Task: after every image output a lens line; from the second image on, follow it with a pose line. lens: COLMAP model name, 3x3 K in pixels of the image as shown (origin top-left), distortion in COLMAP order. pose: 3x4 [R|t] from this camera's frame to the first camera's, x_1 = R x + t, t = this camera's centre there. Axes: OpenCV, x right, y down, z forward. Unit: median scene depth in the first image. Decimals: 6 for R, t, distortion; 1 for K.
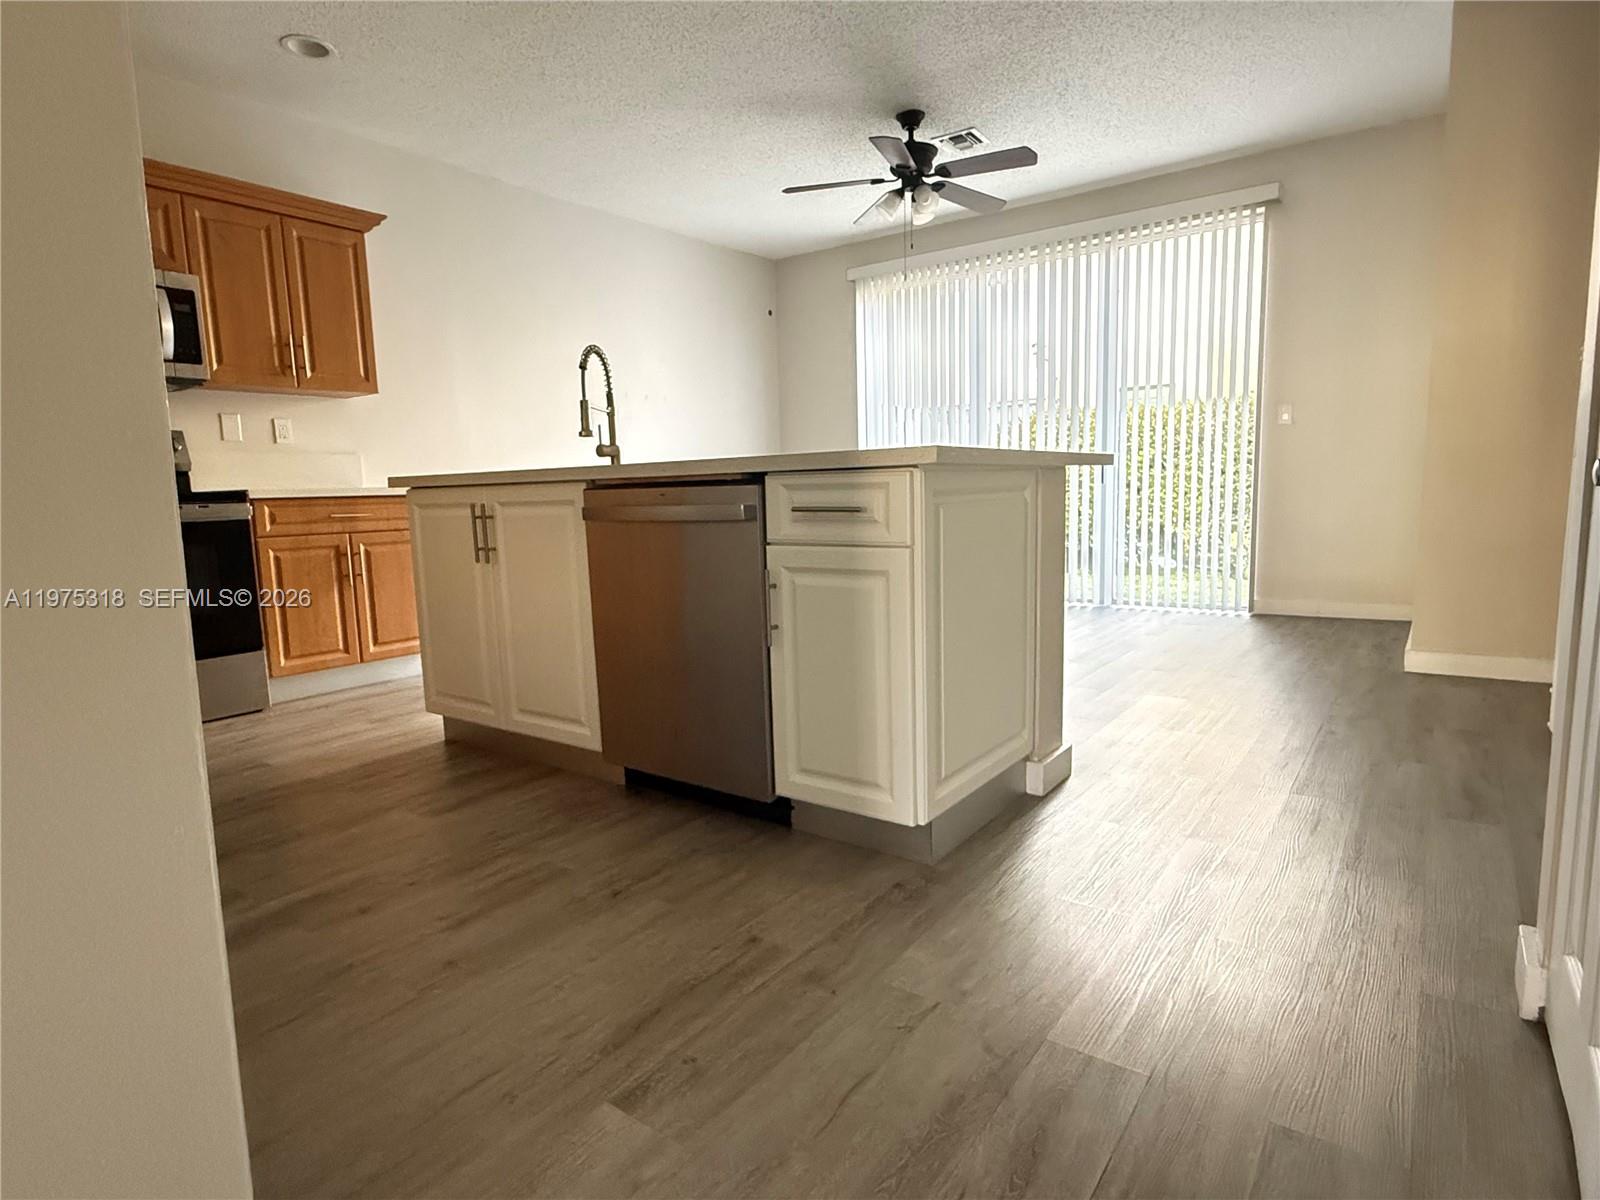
lens RADIAL K [[867.7, 0, 800.0], [0, 867.7, 600.0], [0, 0, 1]] dist [0.017167, 0.001571]
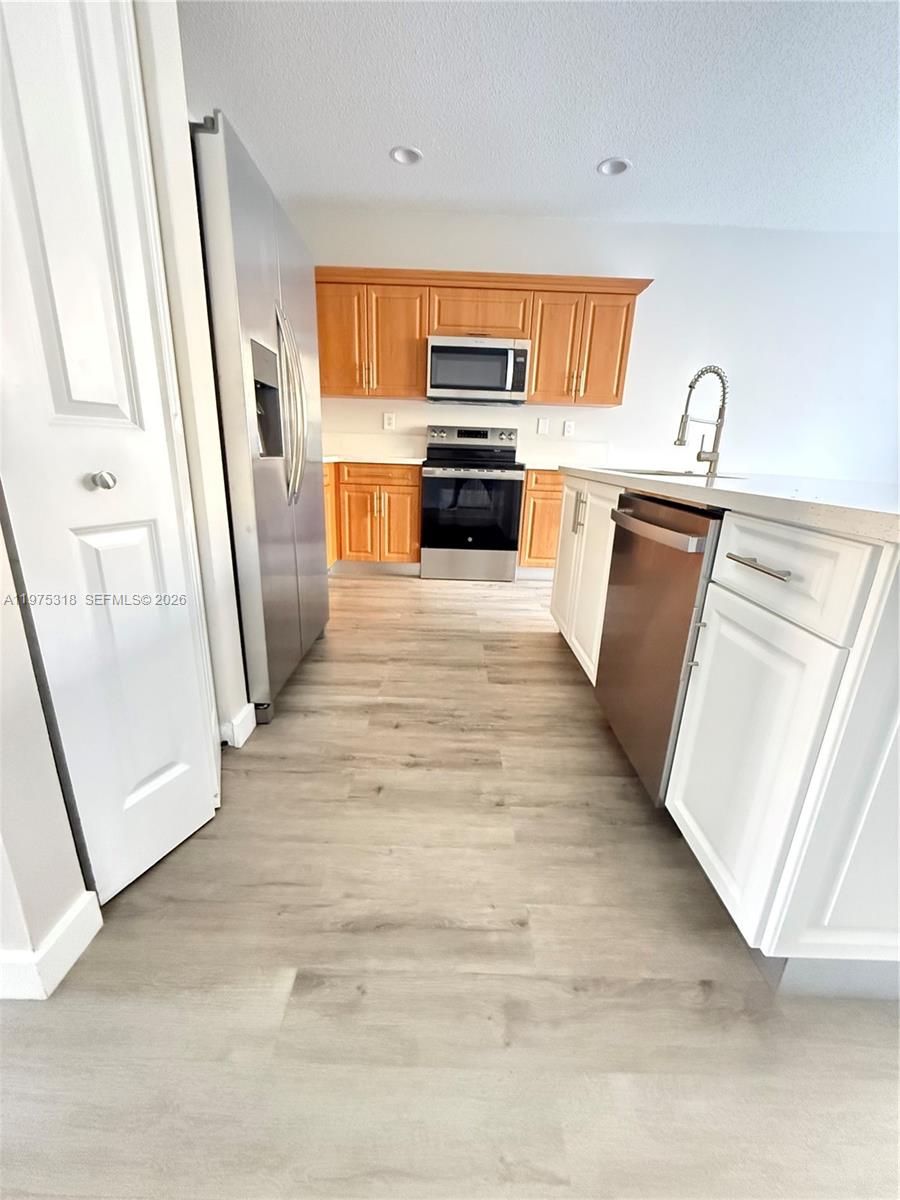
lens RADIAL K [[480.6, 0, 450.0], [0, 480.6, 600.0], [0, 0, 1]] dist [0.002741, 0.000014]
pose [[0.593884, 0.292302, -0.749574, 0.190266], [-0.163533, 0.956076, 0.243262, -0.123551], [0.787756, -0.021889, 0.615599, 0.429770]]
